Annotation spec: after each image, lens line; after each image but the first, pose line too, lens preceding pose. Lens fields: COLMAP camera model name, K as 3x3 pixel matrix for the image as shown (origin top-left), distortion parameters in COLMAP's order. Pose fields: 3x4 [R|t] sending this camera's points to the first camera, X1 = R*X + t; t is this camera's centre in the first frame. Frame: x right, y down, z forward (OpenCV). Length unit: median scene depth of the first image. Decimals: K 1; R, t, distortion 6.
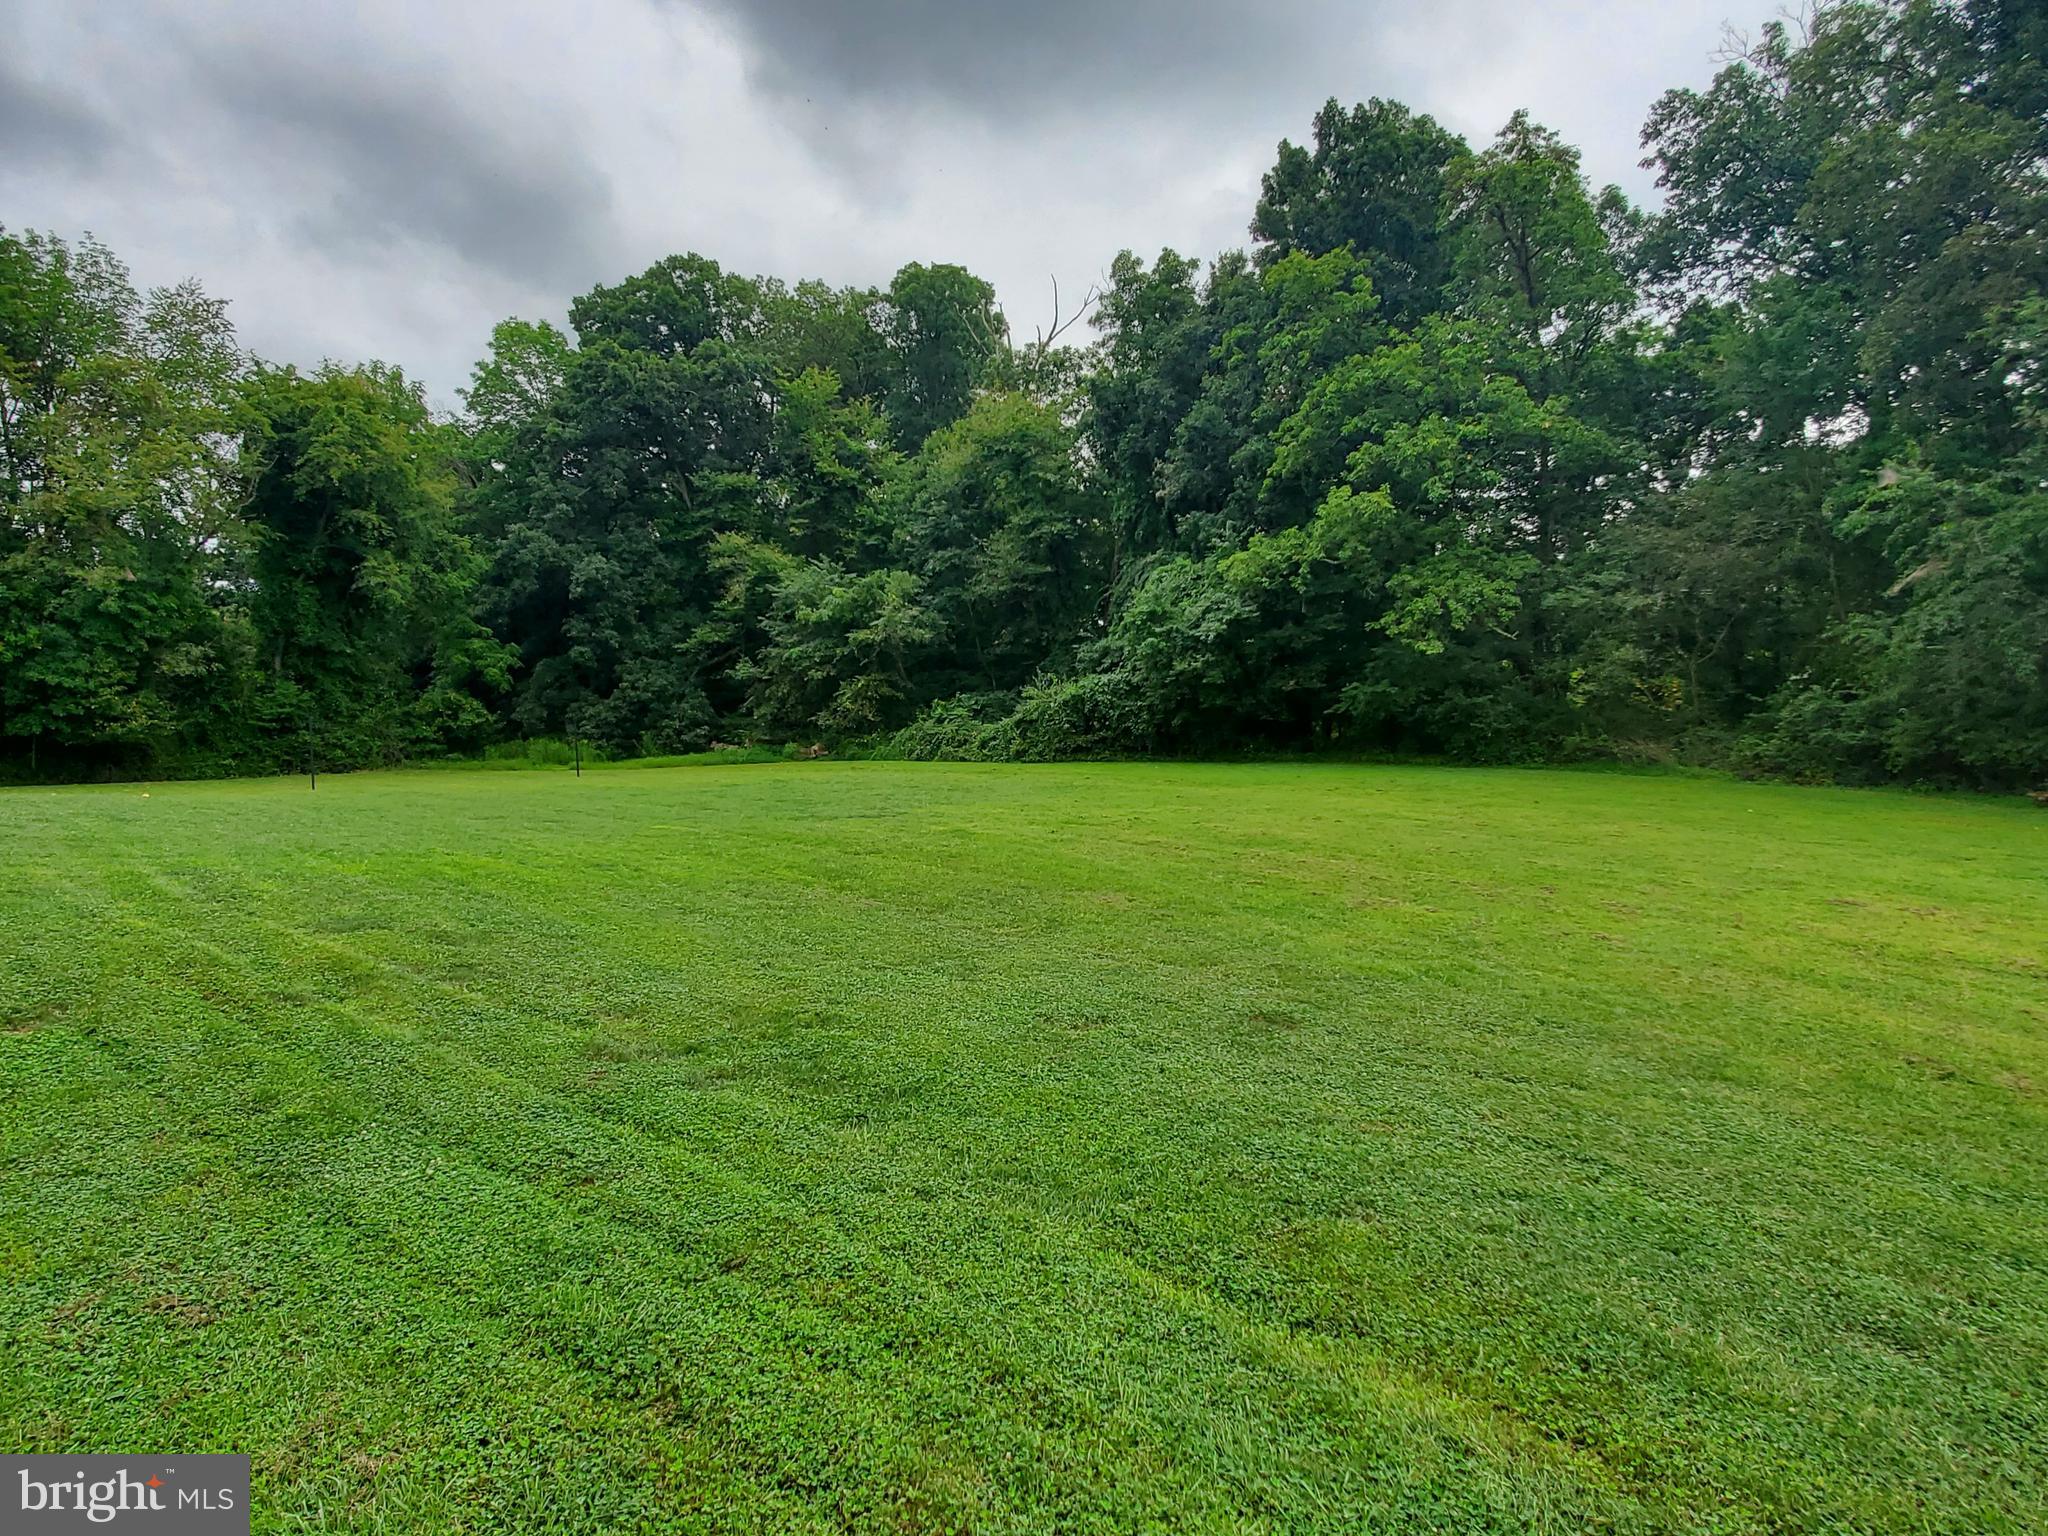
lens RADIAL K [[1266.9, 0, 1007.4], [0, 1266.9, 788.2], [0, 0, 1]] dist [0.006216, -0.007442]
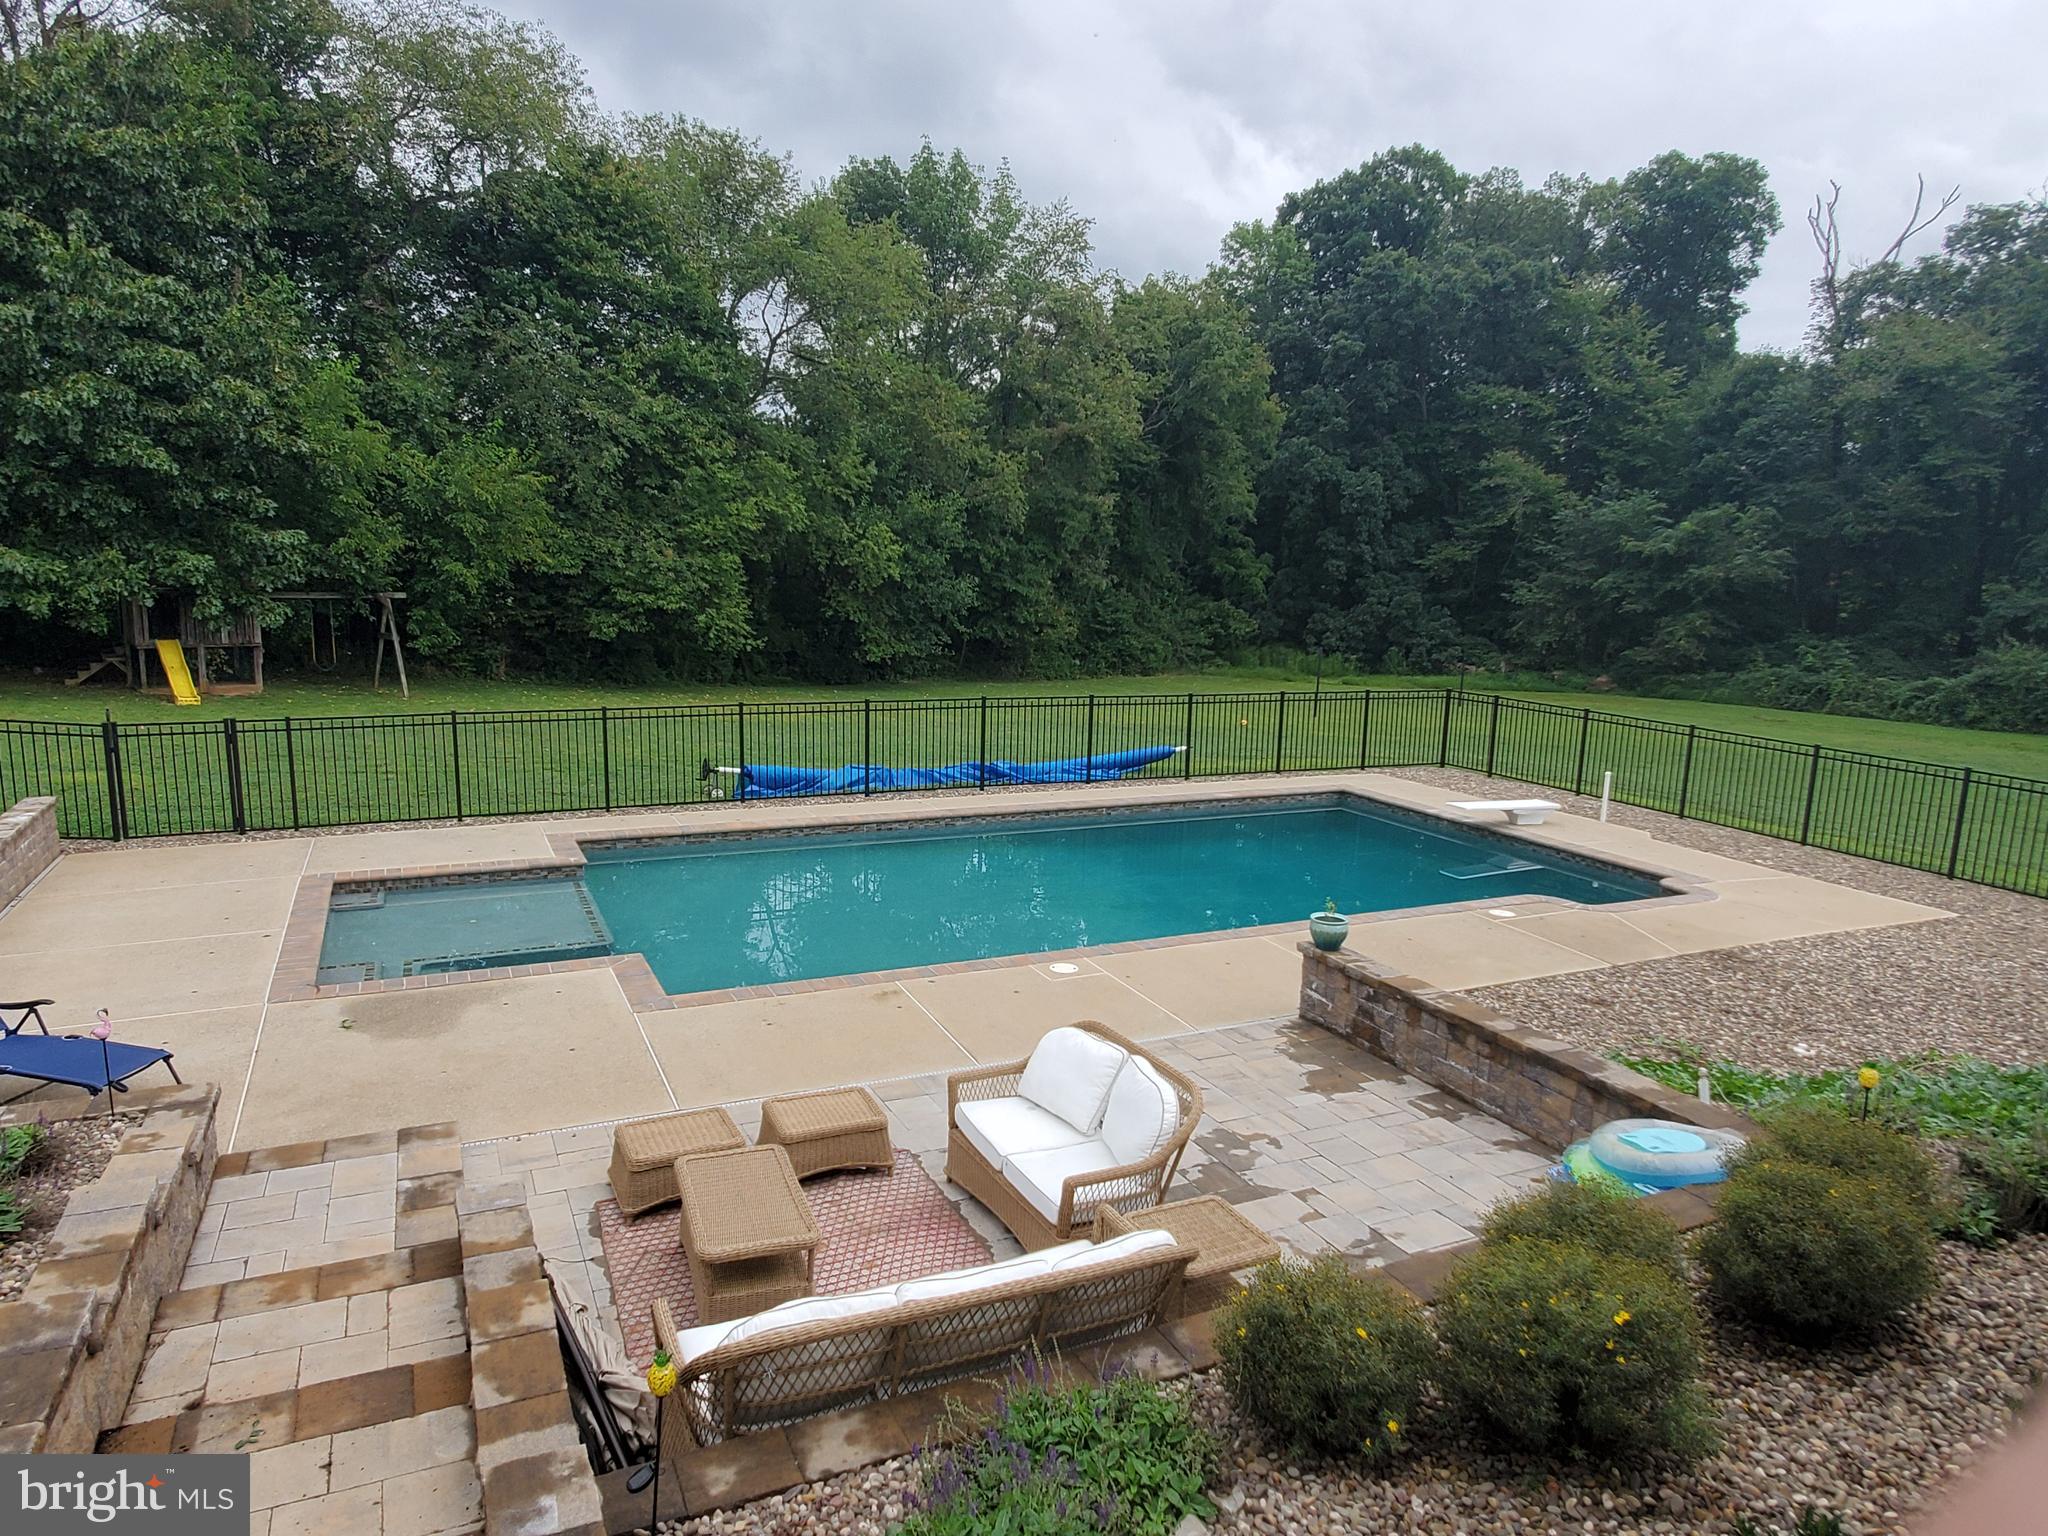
lens RADIAL K [[1266.9, 0, 1007.4], [0, 1266.9, 788.2], [0, 0, 1]] dist [0.006216, -0.007442]
pose [[0.972299, 0.088227, -0.216451, -0.372177], [-0.065511, 0.991773, 0.109978, -0.025429], [0.224373, -0.092751, 0.970079, -0.070313]]
